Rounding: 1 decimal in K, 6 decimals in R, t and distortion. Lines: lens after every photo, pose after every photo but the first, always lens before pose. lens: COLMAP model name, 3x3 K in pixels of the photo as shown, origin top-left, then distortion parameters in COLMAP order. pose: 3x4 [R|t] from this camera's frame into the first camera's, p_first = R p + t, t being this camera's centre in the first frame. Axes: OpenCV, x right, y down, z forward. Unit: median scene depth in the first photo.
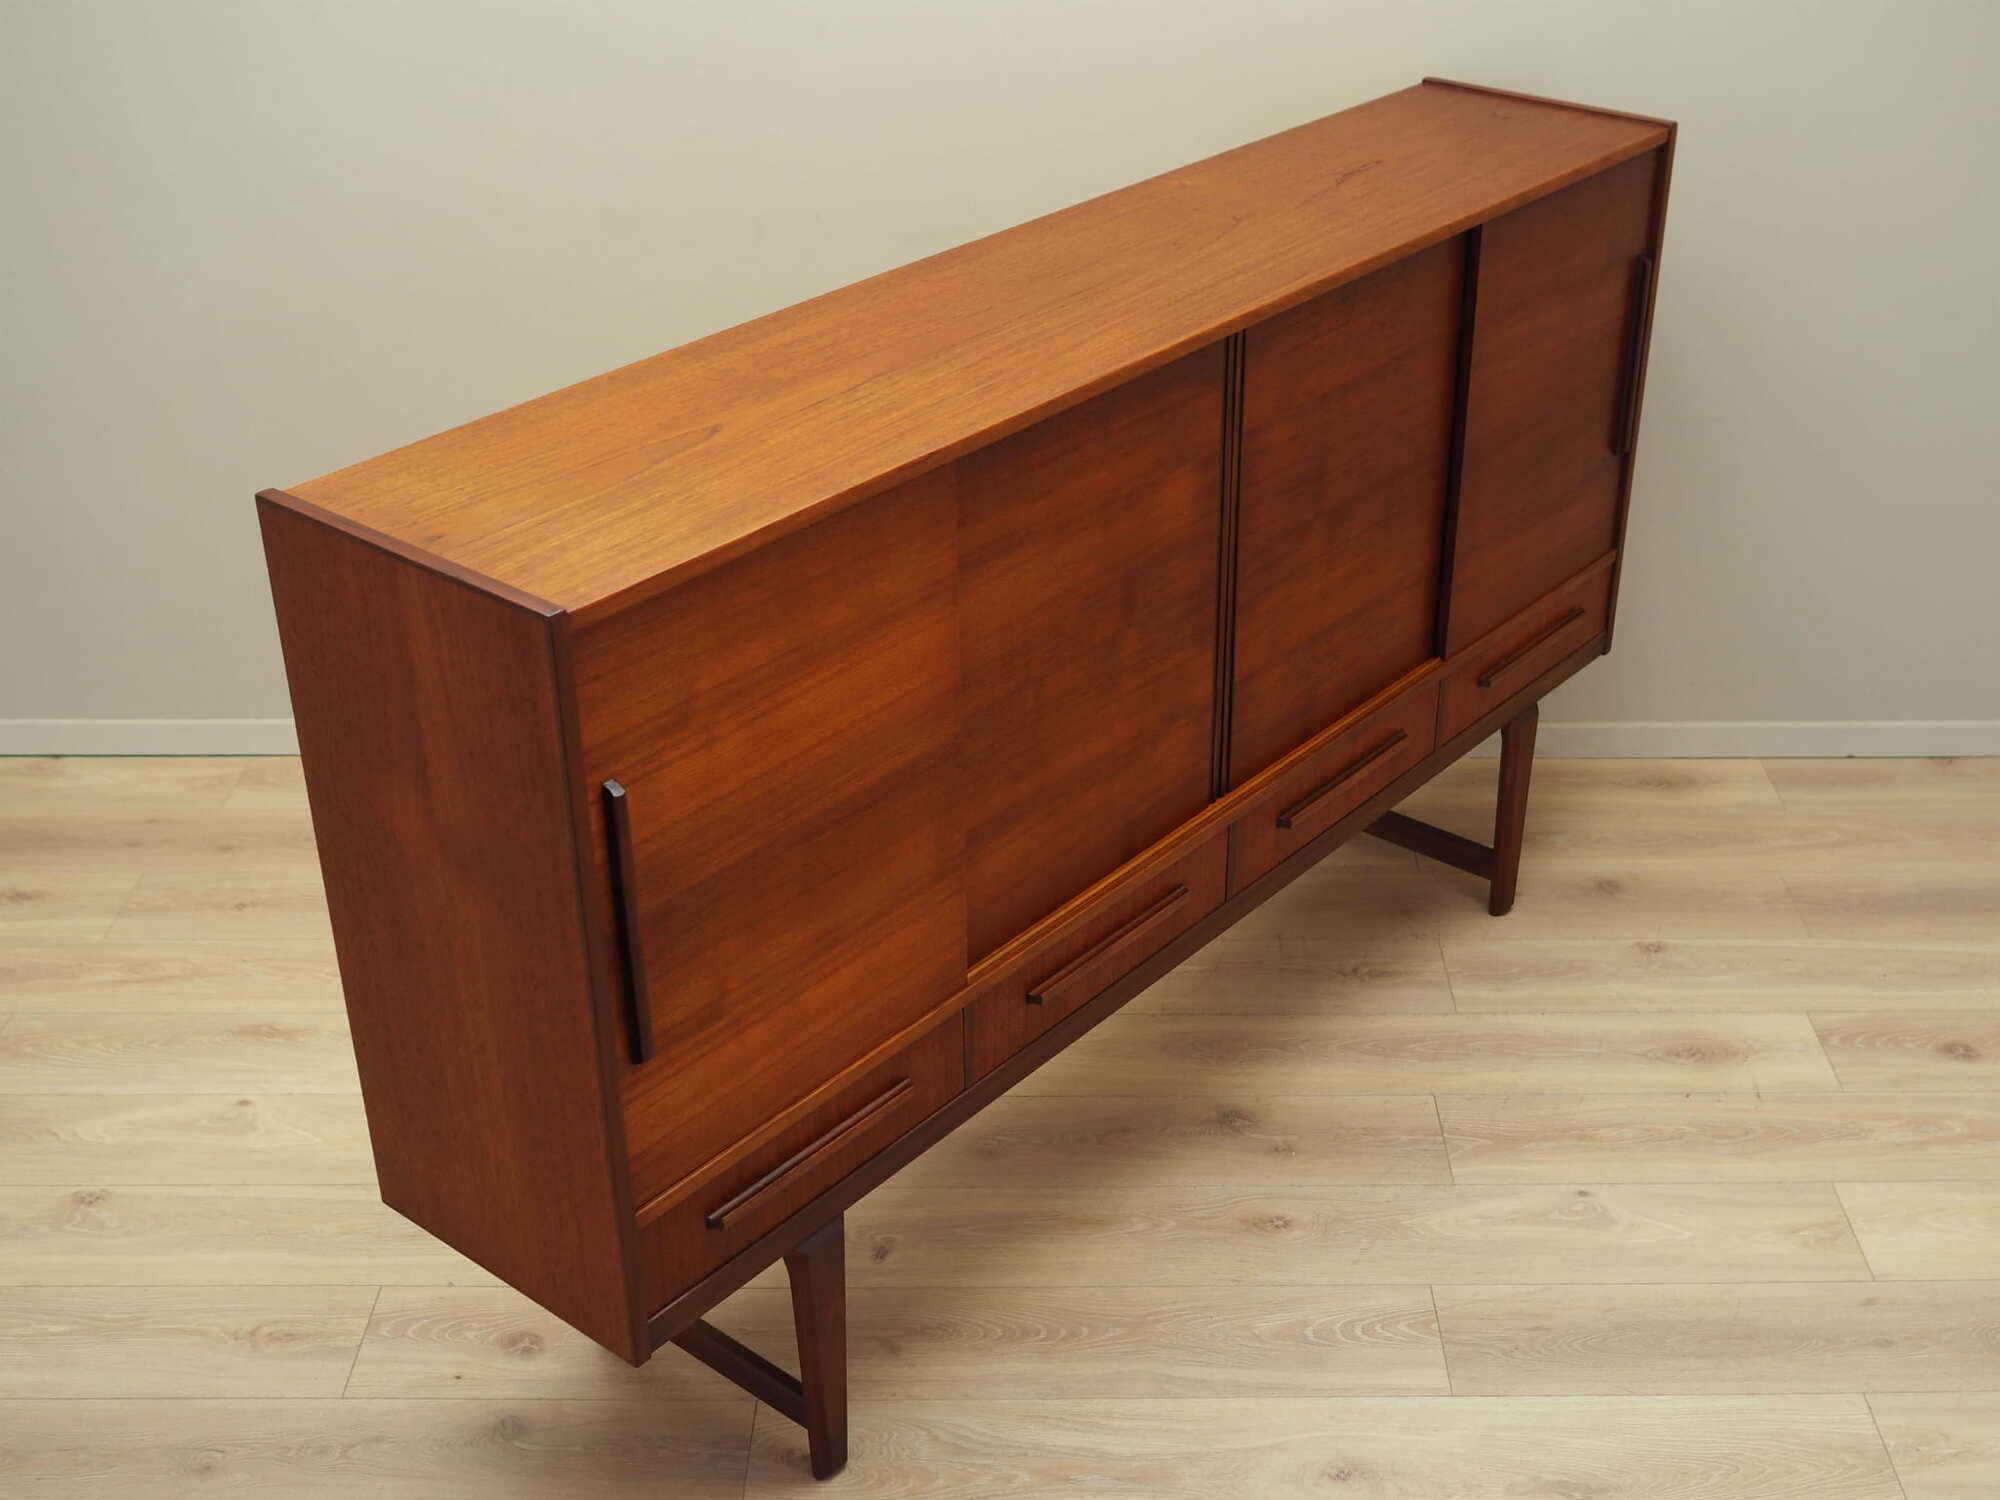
lens RADIAL K [[2429.4, 0, 1079.9], [0, 2429.4, 753.9], [0, 0, 1]] dist [-0.012340, -0.027873]
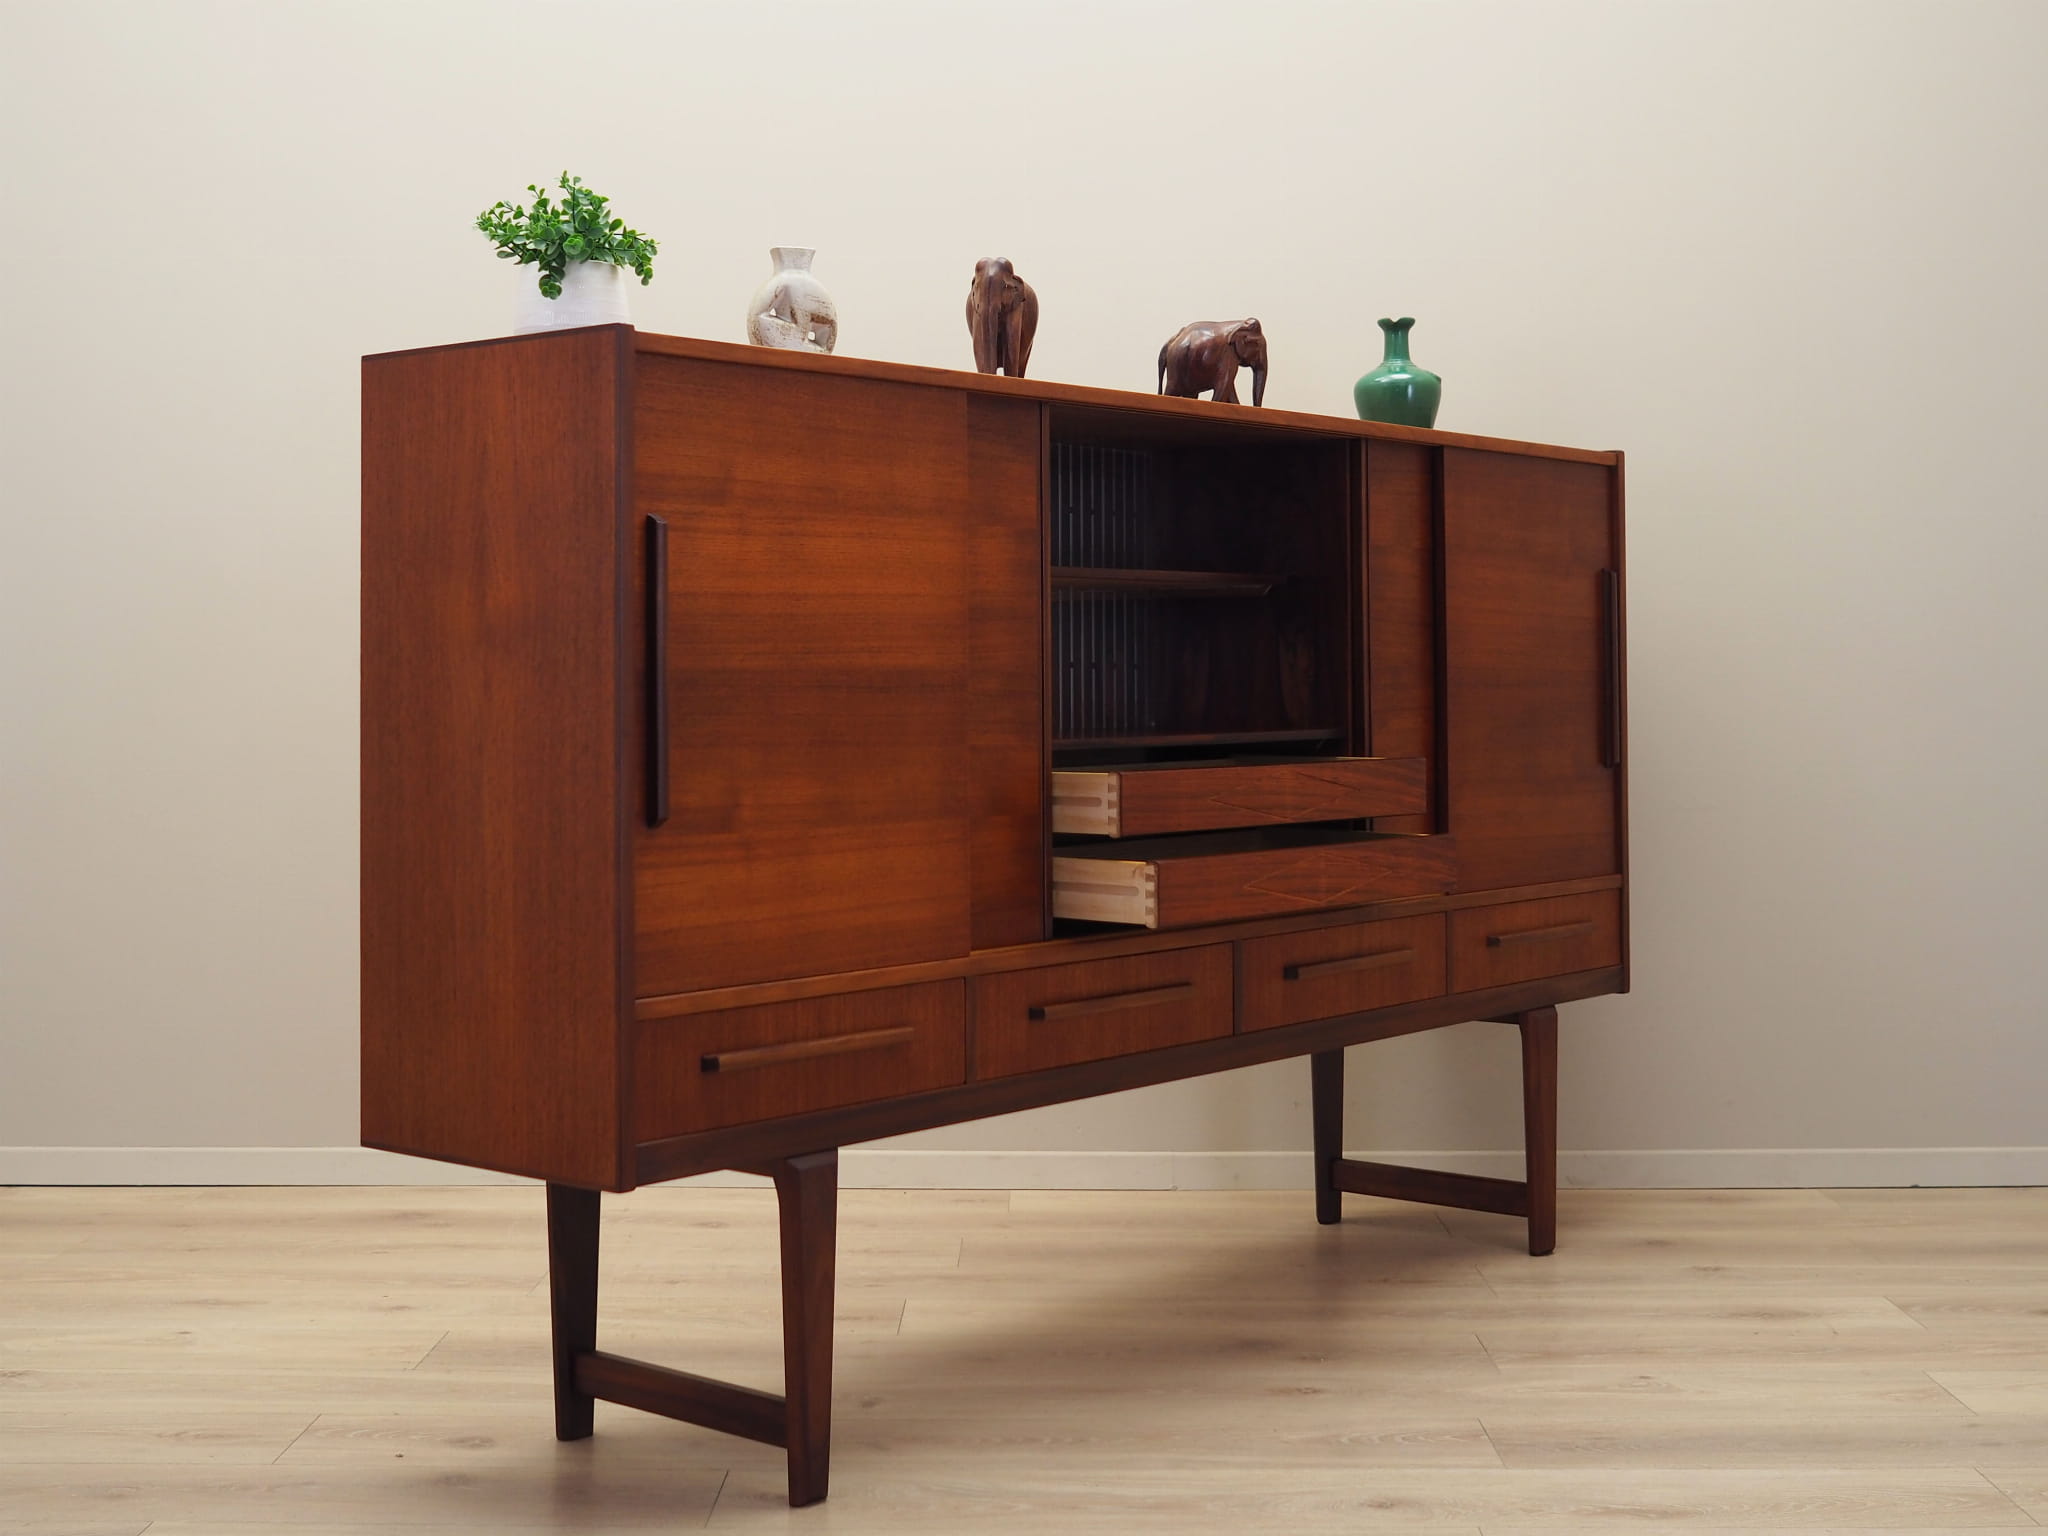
lens RADIAL K [[2731.3, 0, 982.7], [0, 2731.3, 606.2], [0, 0, 1]] dist [-0.016288, 0.020245]
pose [[0.999319, -0.009822, -0.035555, 0.000060], [-0.010334, 0.850750, -0.525468, 0.480259], [0.035410, 0.525478, 0.850070, -0.021800]]
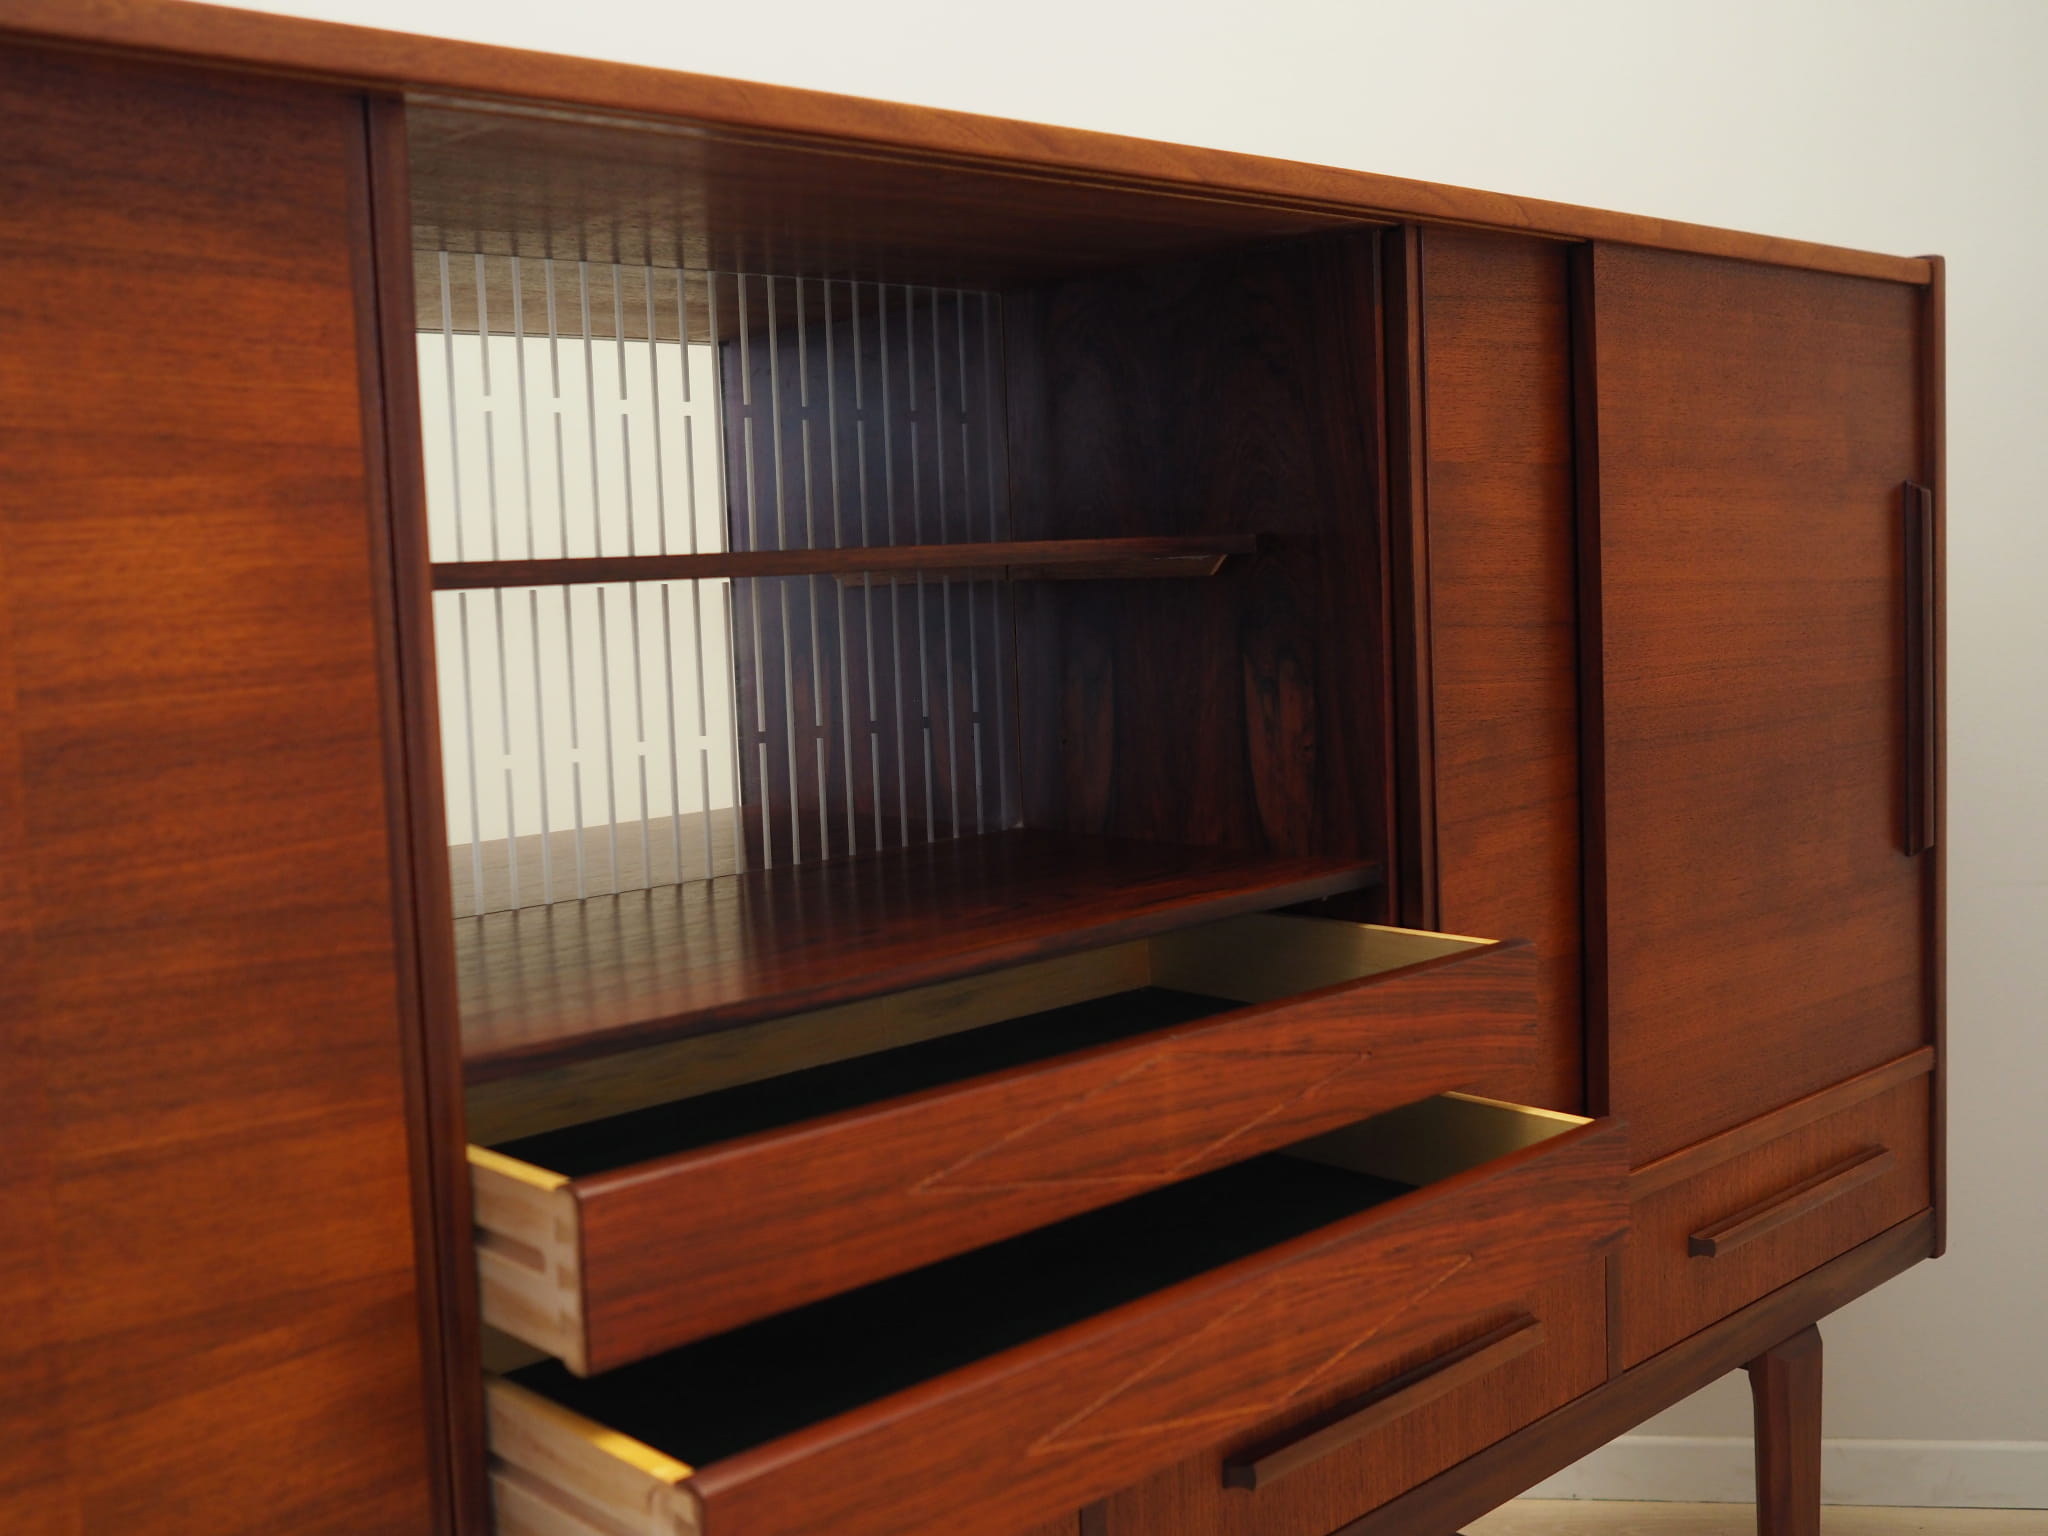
lens RADIAL K [[2089.1, 0, 1026.2], [0, 2089.1, 730.5], [0, 0, 1]] dist [-0.003425, -0.006953]
pose [[0.989921, -0.030919, -0.138202, 0.101190], [-0.030806, 0.905492, -0.423244, 0.064684], [0.138227, 0.423236, 0.895413, 0.609500]]
